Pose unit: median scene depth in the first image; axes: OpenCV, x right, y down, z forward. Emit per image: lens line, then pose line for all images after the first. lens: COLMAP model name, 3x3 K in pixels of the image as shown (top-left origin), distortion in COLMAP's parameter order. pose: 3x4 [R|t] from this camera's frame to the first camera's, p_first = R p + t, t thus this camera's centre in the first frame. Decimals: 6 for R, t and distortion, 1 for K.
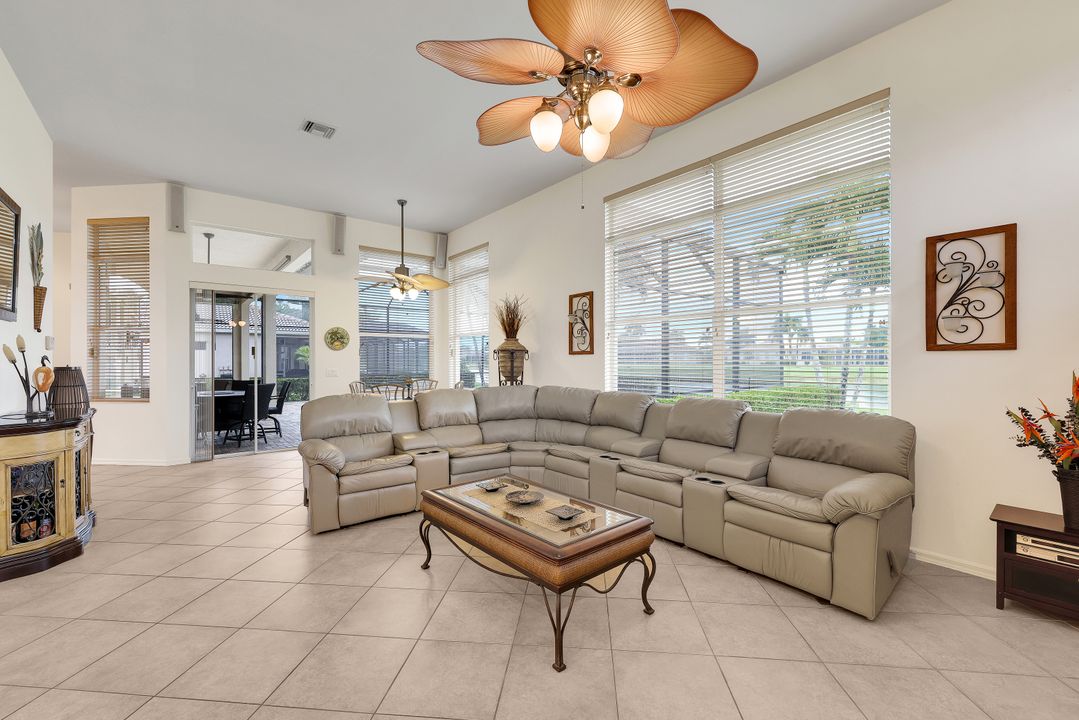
lens RADIAL K [[450.3, 0, 541.7], [0, 450.3, 358.0], [0, 0, 1]] dist [0.002404, 0.000440]
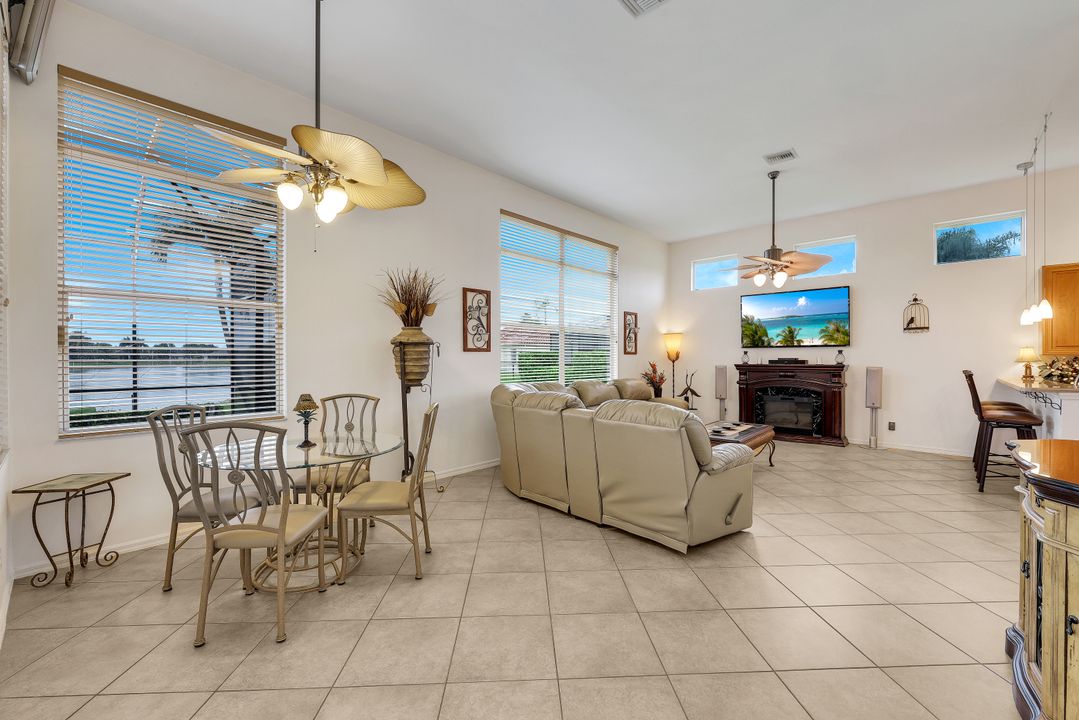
lens RADIAL K [[443.9, 0, 537.7], [0, 443.9, 357.8], [0, 0, 1]] dist [0.001103, -0.000016]
pose [[-0.131691, 0.007226, 0.991264, -1.004897], [0.000274, 0.999974, -0.007254, 0.014066], [-0.991291, -0.000684, -0.131690, 1.127457]]
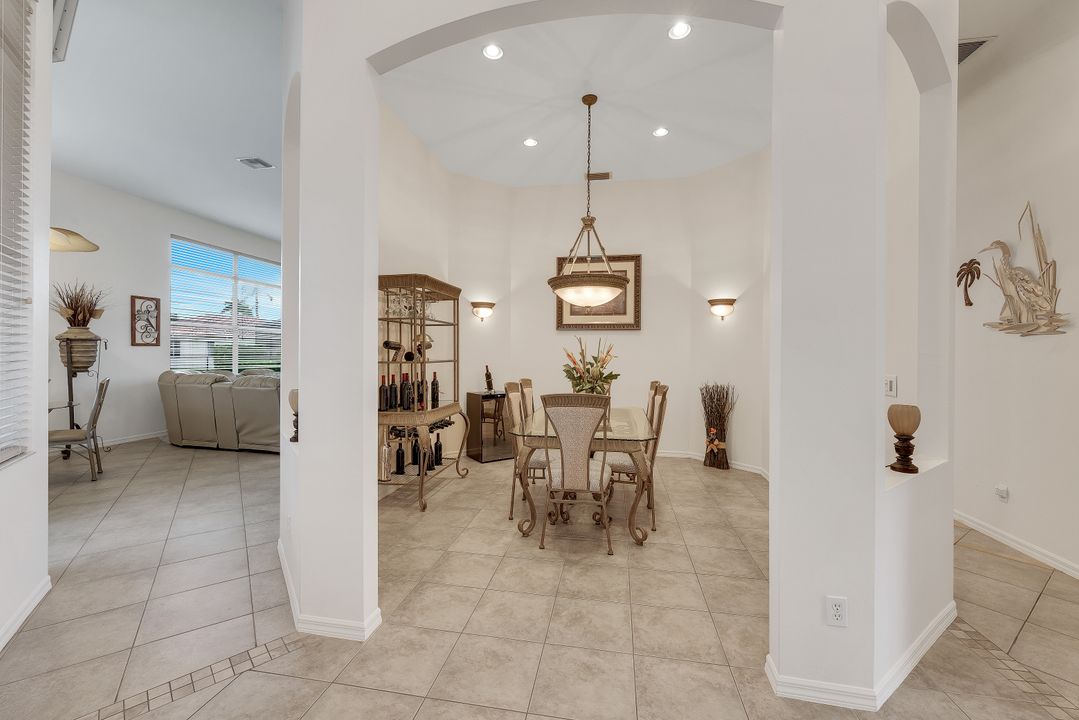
lens RADIAL K [[438.5, 0, 535.5], [0, 438.5, 354.3], [0, 0, 1]] dist [-0.003069, -0.000231]
pose [[-0.650729, -0.000358, 0.759310, -1.736188], [-0.004081, 0.999987, -0.003026, 0.016015], [-0.759299, -0.005068, -0.650722, 1.095785]]
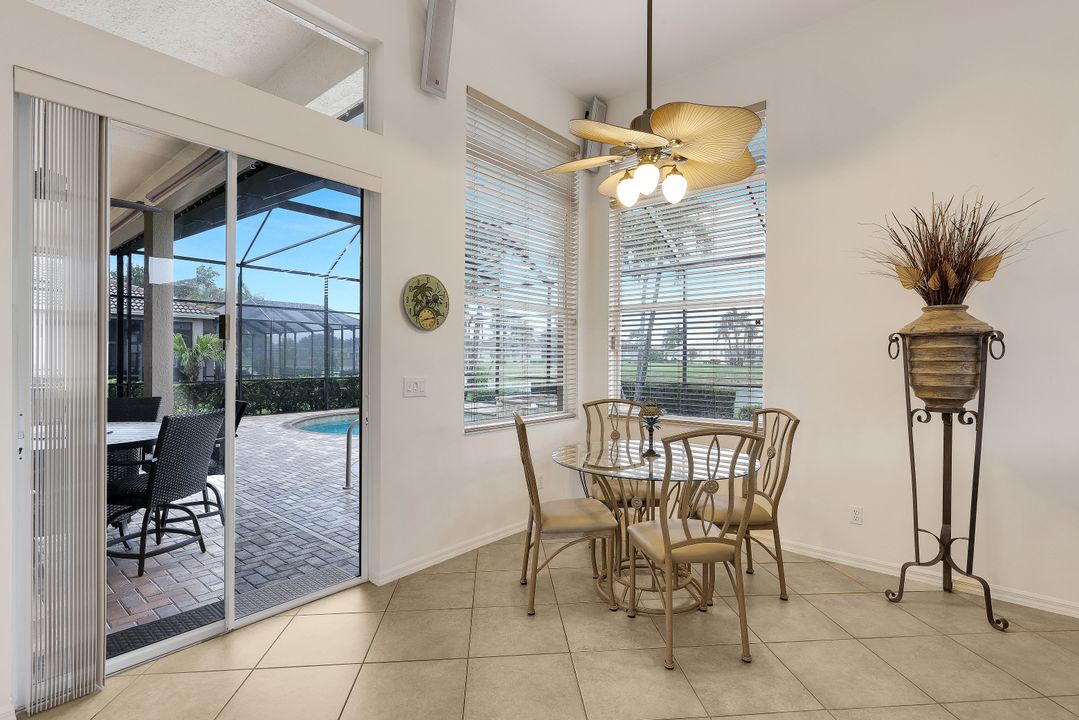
lens RADIAL K [[503.4, 0, 539.5], [0, 503.4, 360.0], [0, 0, 1]] dist [0.000332, 0.000271]
pose [[0.982412, 0.008440, 0.186533, -0.639137], [-0.009788, 0.999932, 0.006306, 0.007183], [-0.186467, -0.008021, 0.982428, 0.783642]]
